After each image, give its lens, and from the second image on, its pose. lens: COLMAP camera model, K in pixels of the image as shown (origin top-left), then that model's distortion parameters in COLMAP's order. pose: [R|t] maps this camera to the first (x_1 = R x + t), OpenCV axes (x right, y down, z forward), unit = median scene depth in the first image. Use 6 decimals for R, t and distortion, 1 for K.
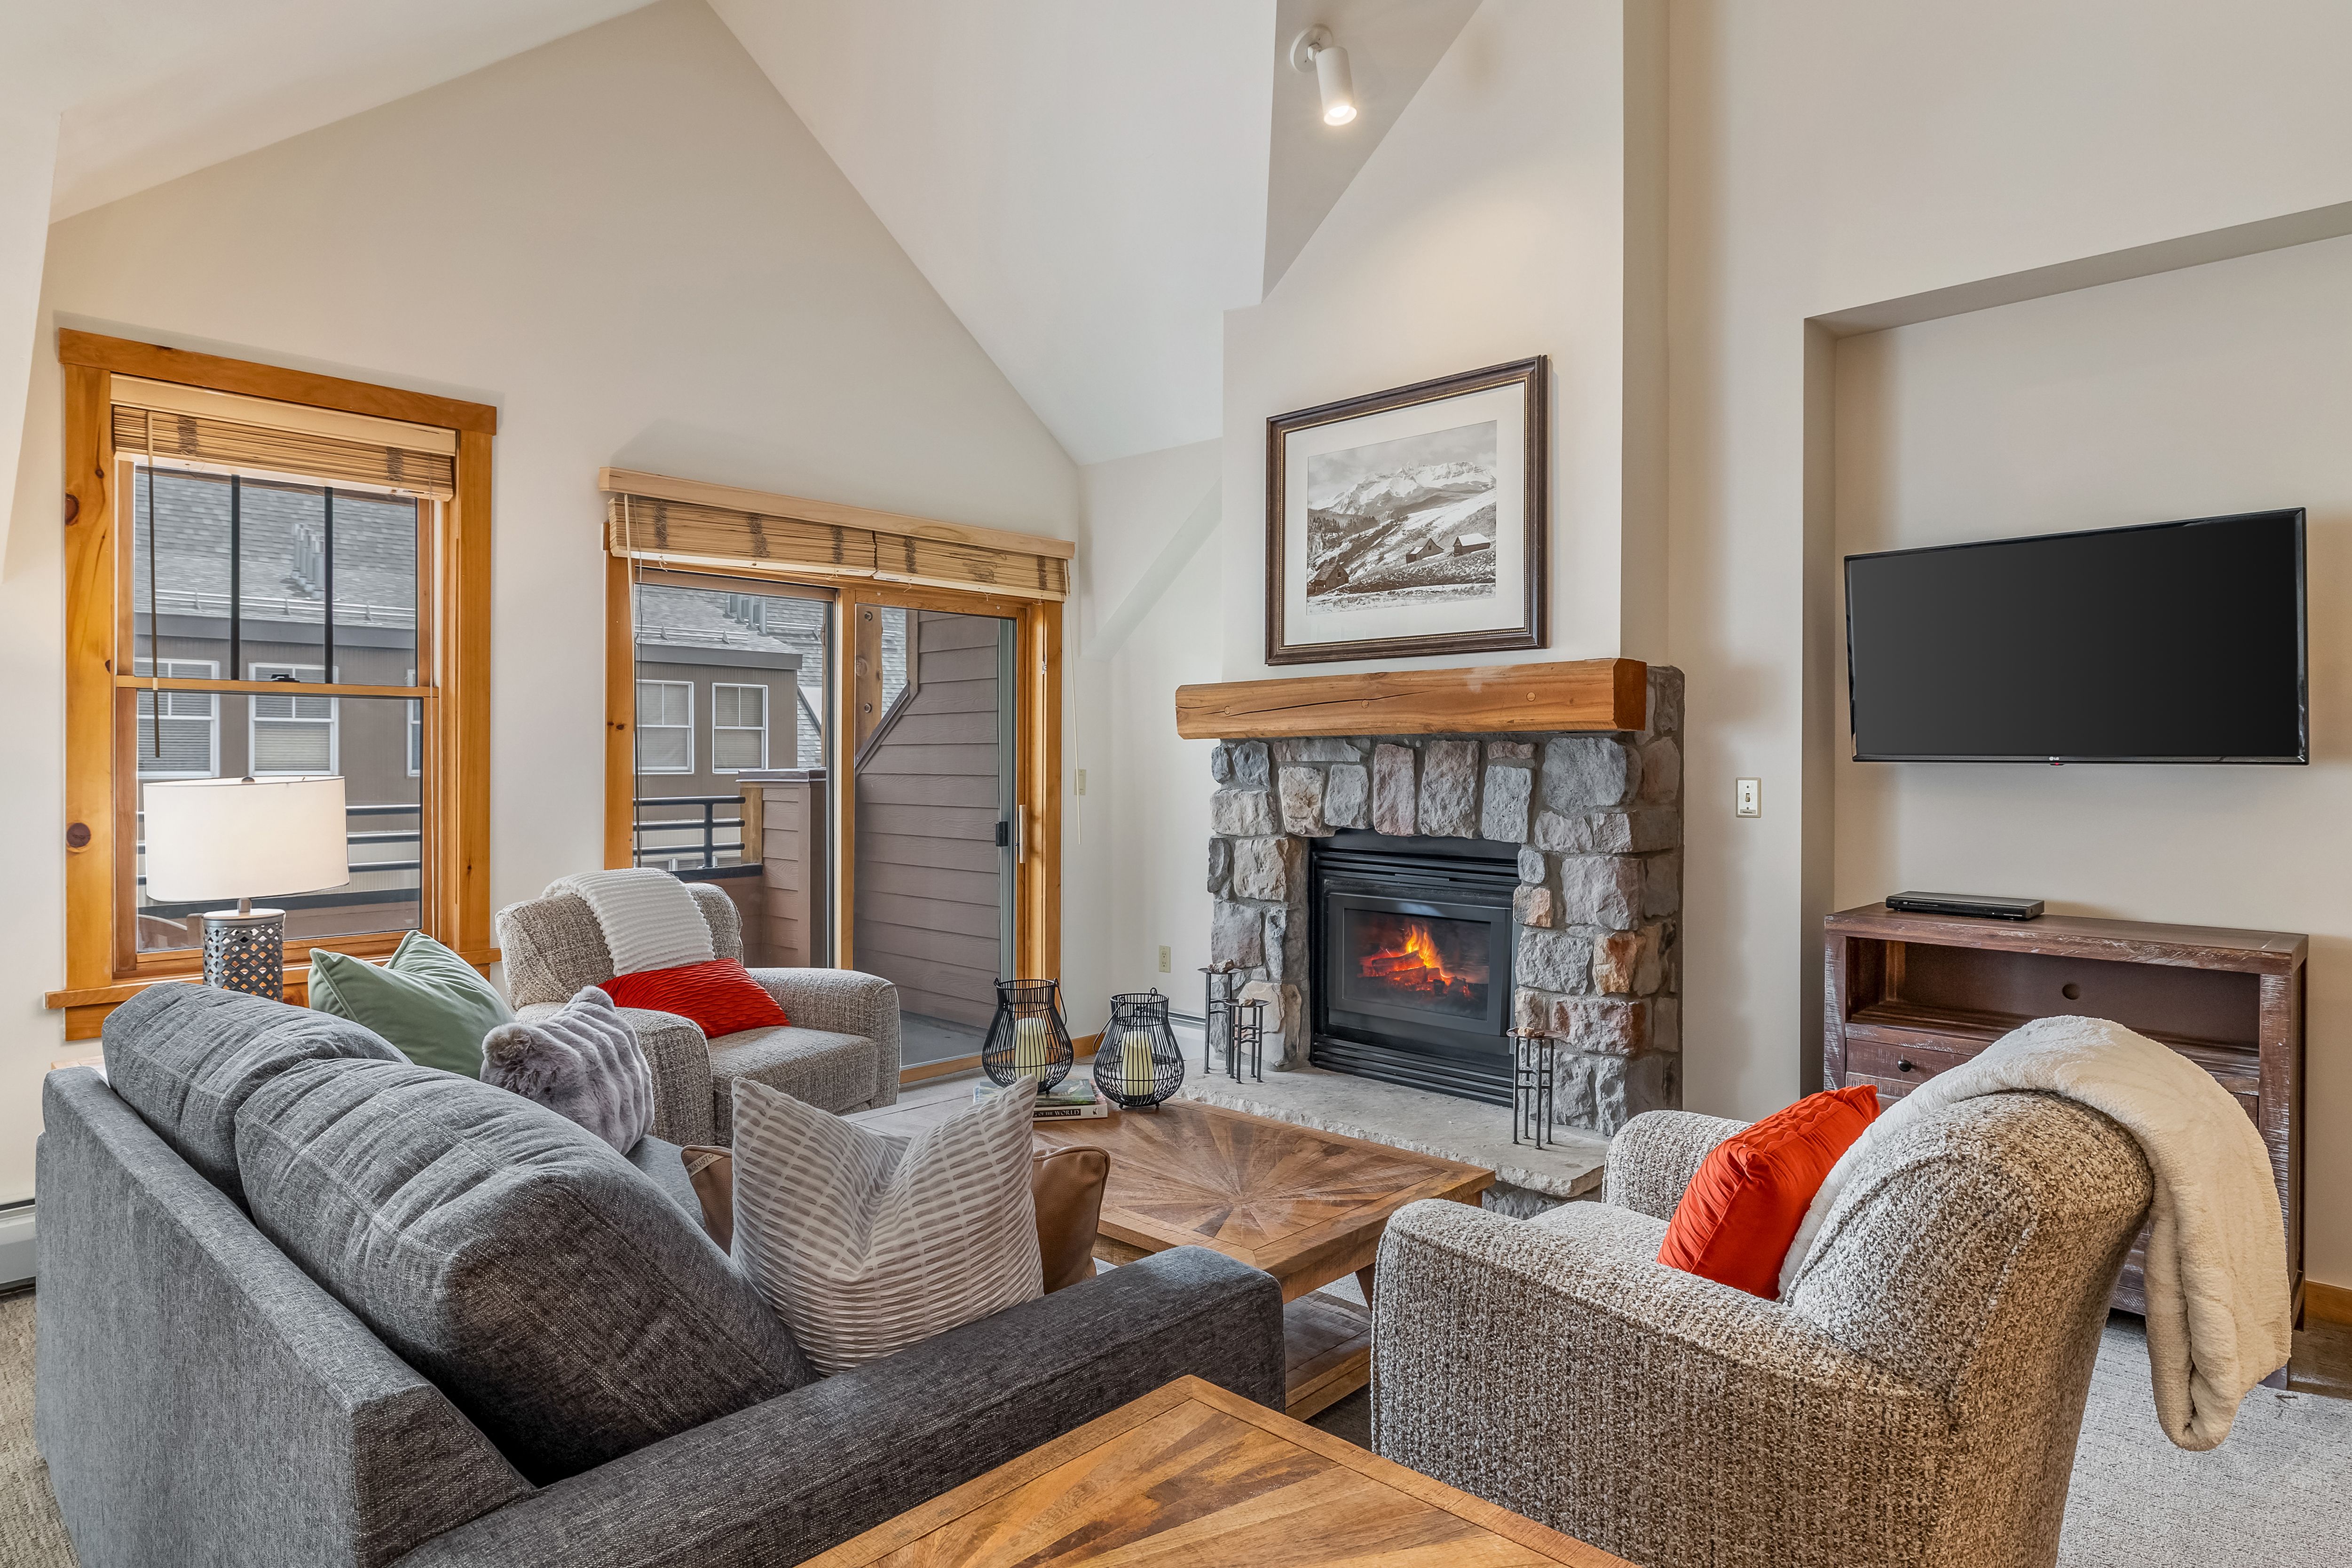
lens RADIAL K [[1315.2, 0, 1175.8], [0, 1315.2, 753.4], [0, 0, 1]] dist [0.001872, 0.000589]
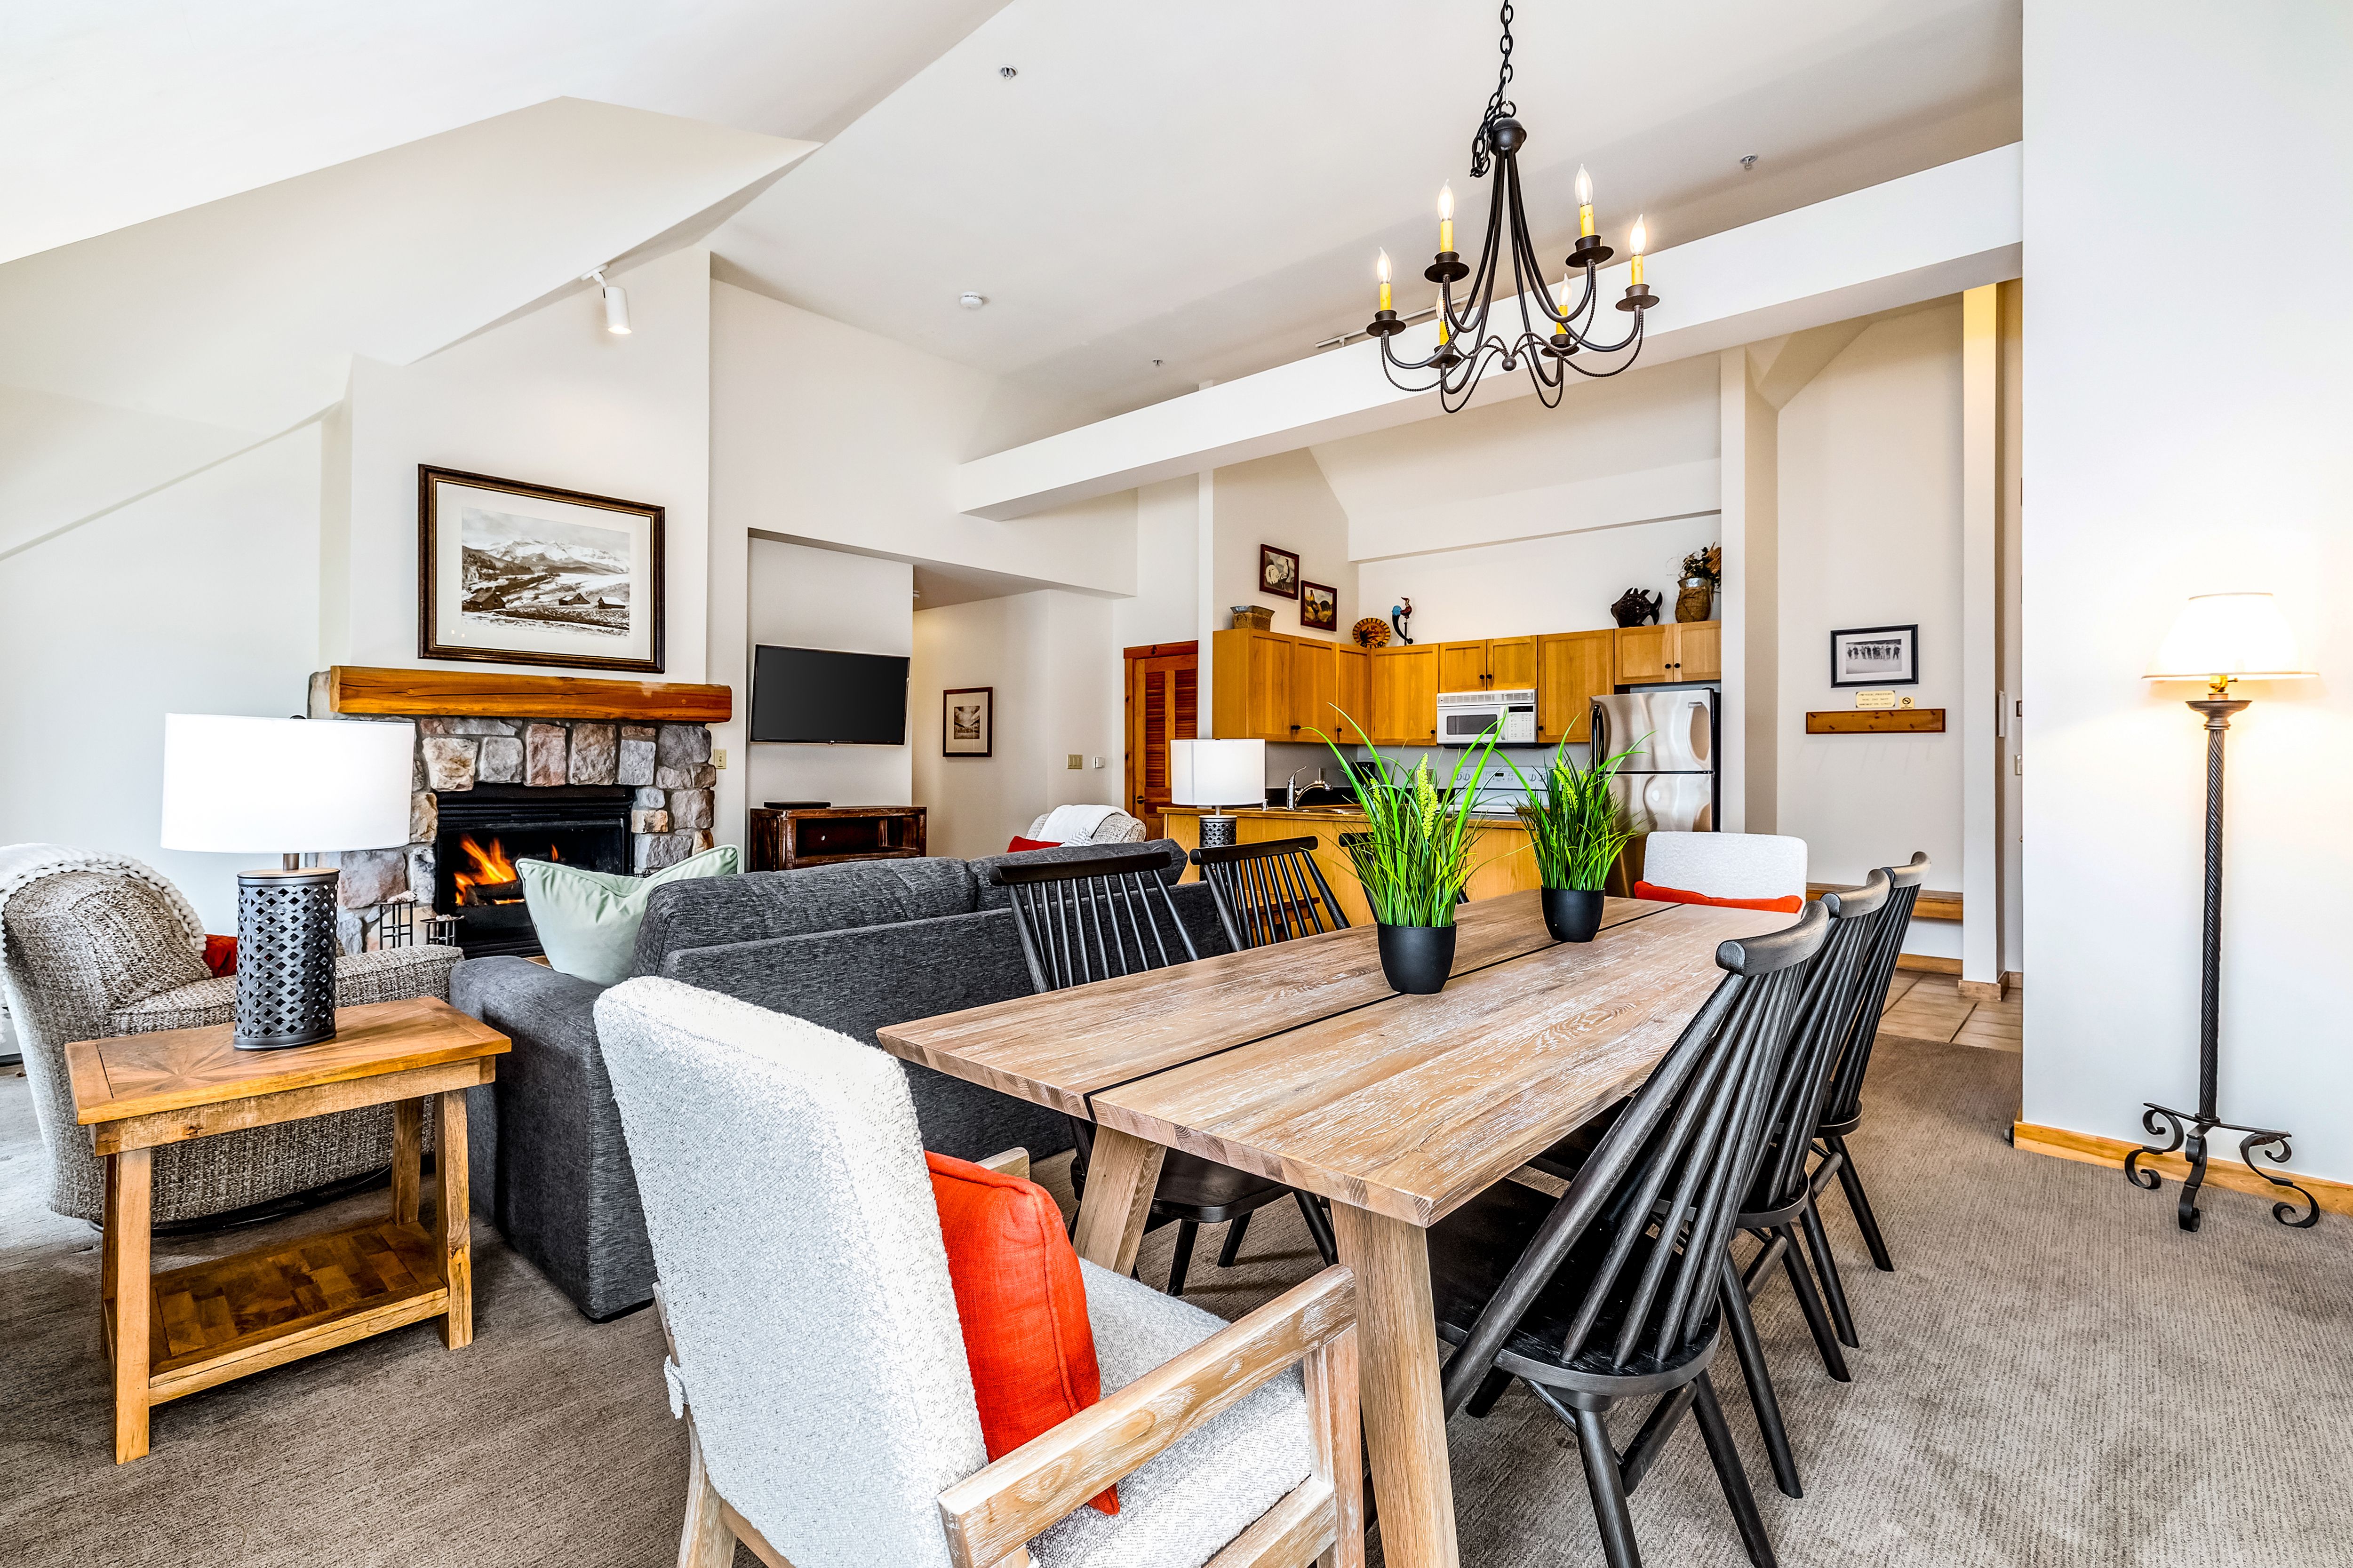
lens RADIAL K [[1034.7, 0, 1208.7], [0, 1034.7, 757.3], [0, 0, 1]] dist [-0.003912, 0.002304]
pose [[-0.037553, 0.004589, 0.999284, -1.036522], [-0.008035, 0.999956, -0.004894, 0.030335], [-0.999262, -0.008213, -0.037515, 0.295070]]
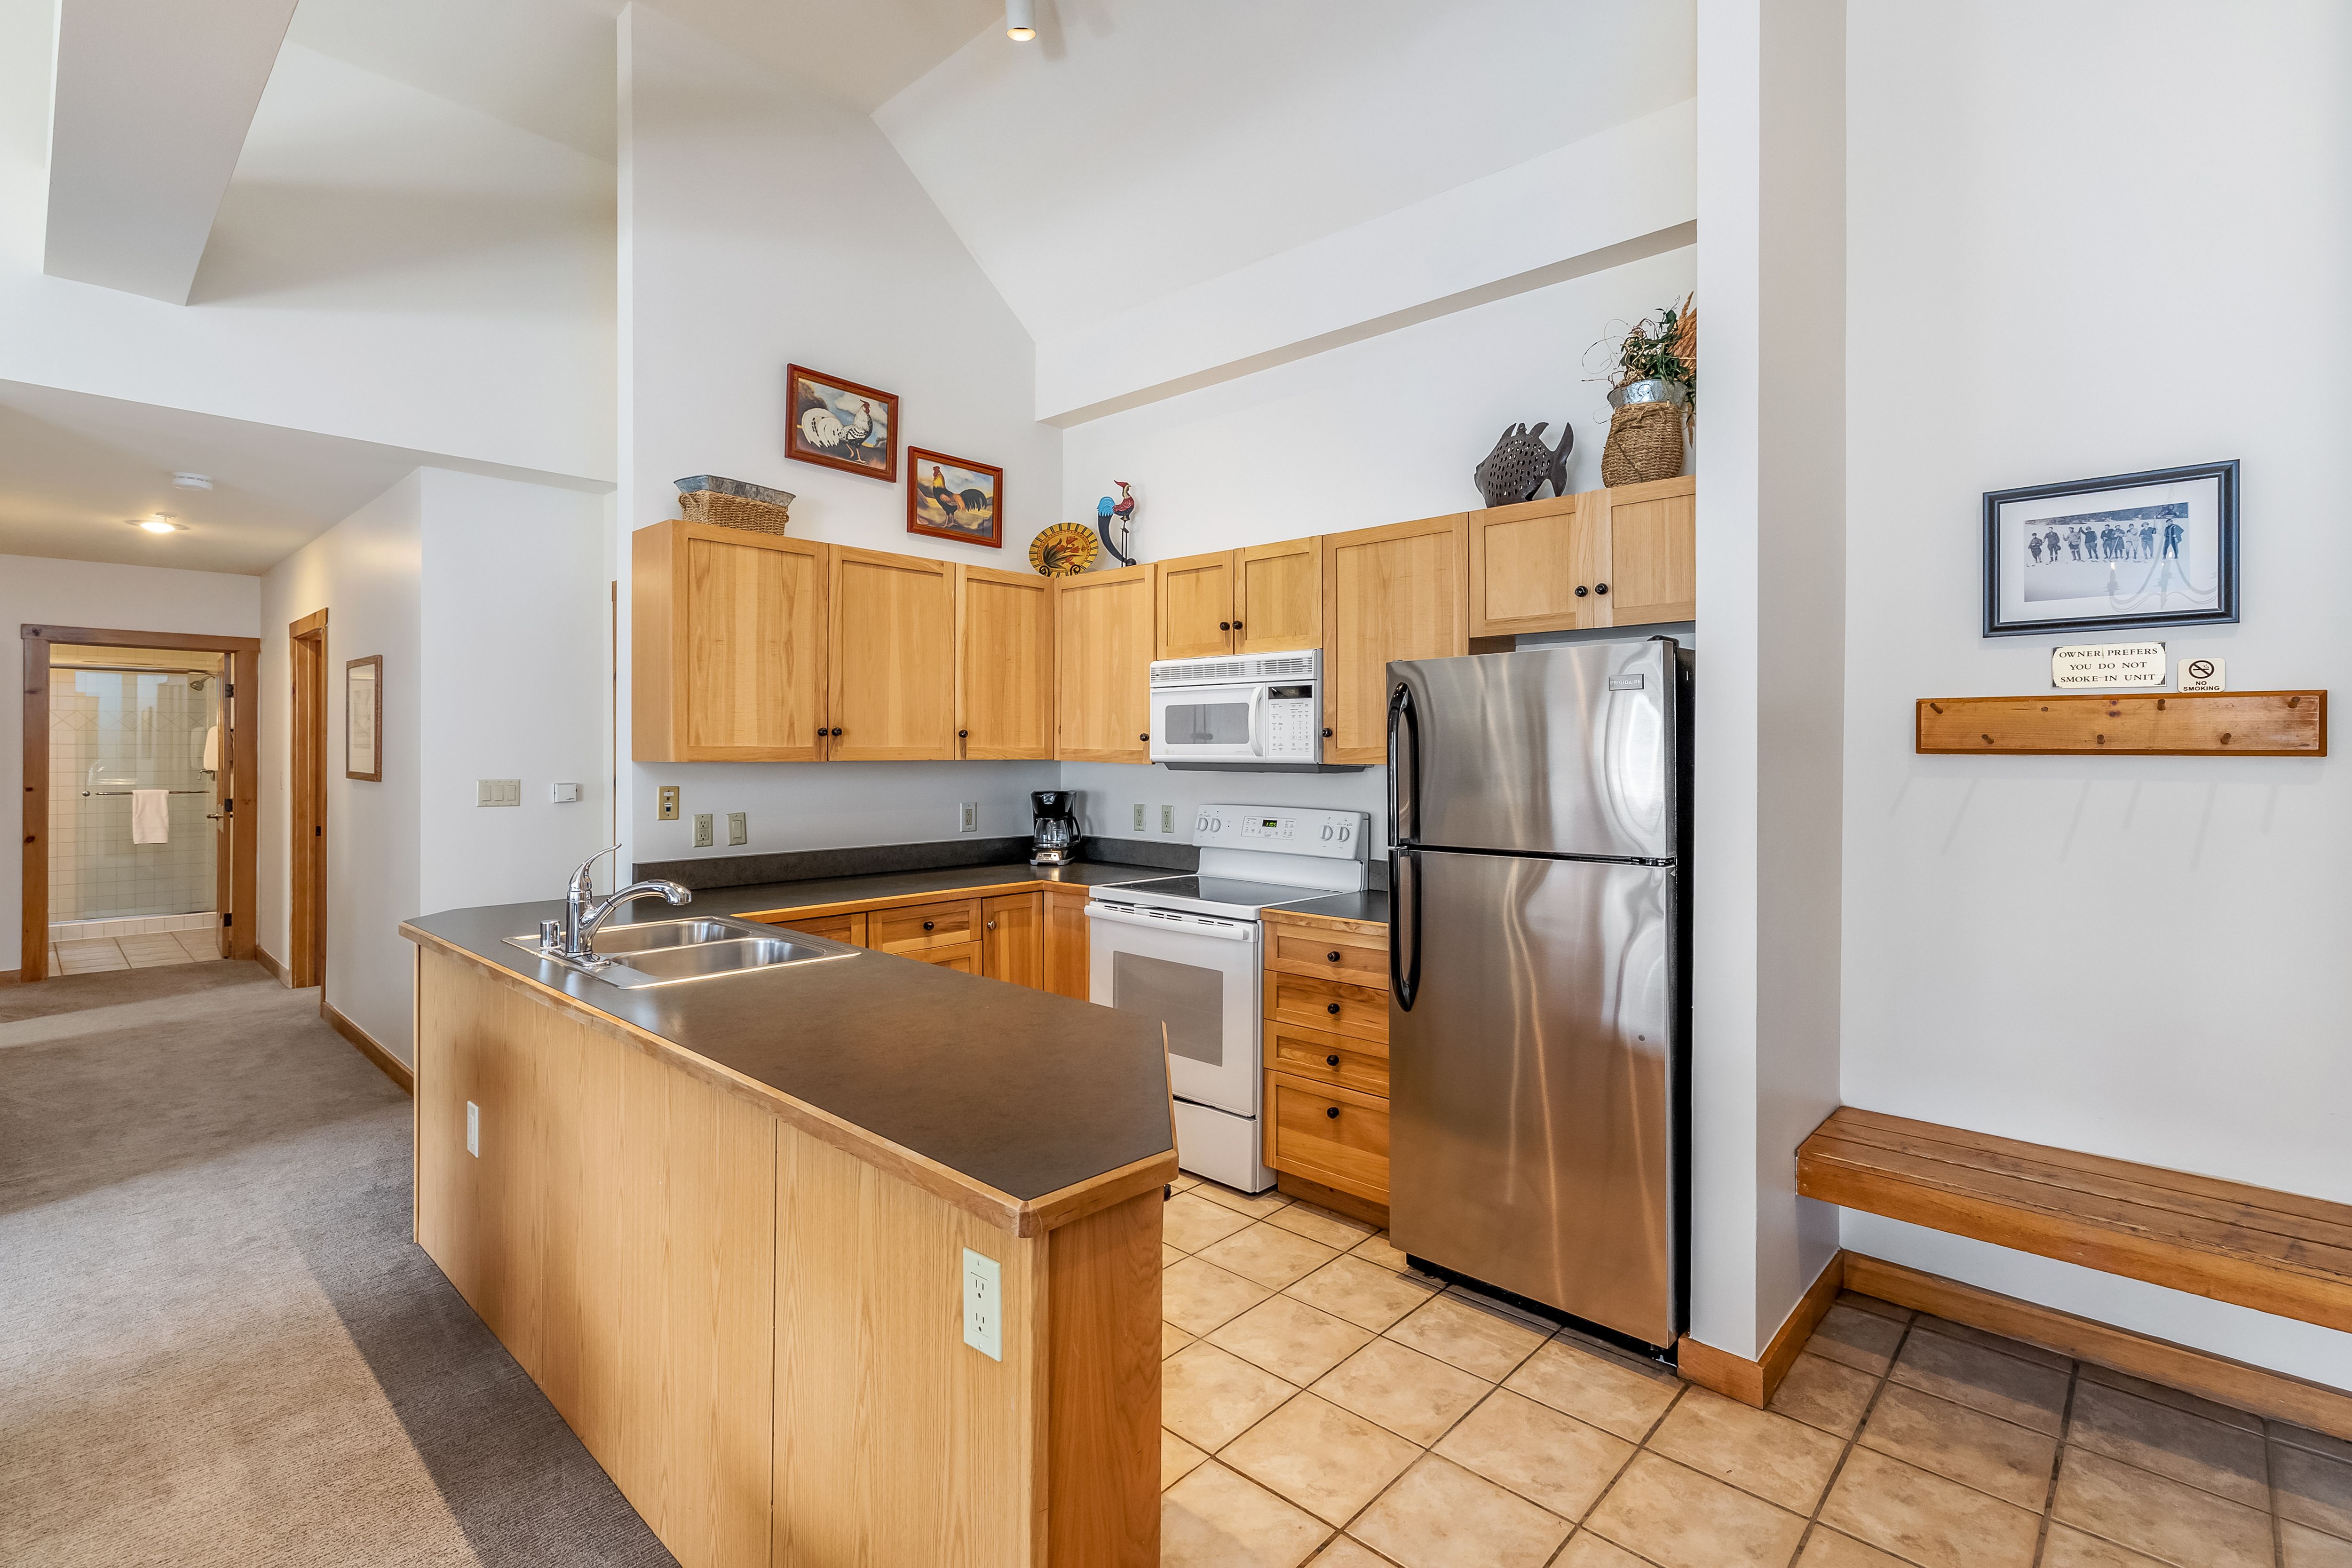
lens RADIAL K [[1077.0, 0, 1190.8], [0, 1077.0, 749.5], [0, 0, 1]] dist [-0.003442, 0.000270]
pose [[-0.013034, -0.005706, 0.999899, -0.149977], [-0.005330, 0.999970, 0.005637, -0.024314], [-0.999901, -0.005256, -0.013064, -0.219348]]
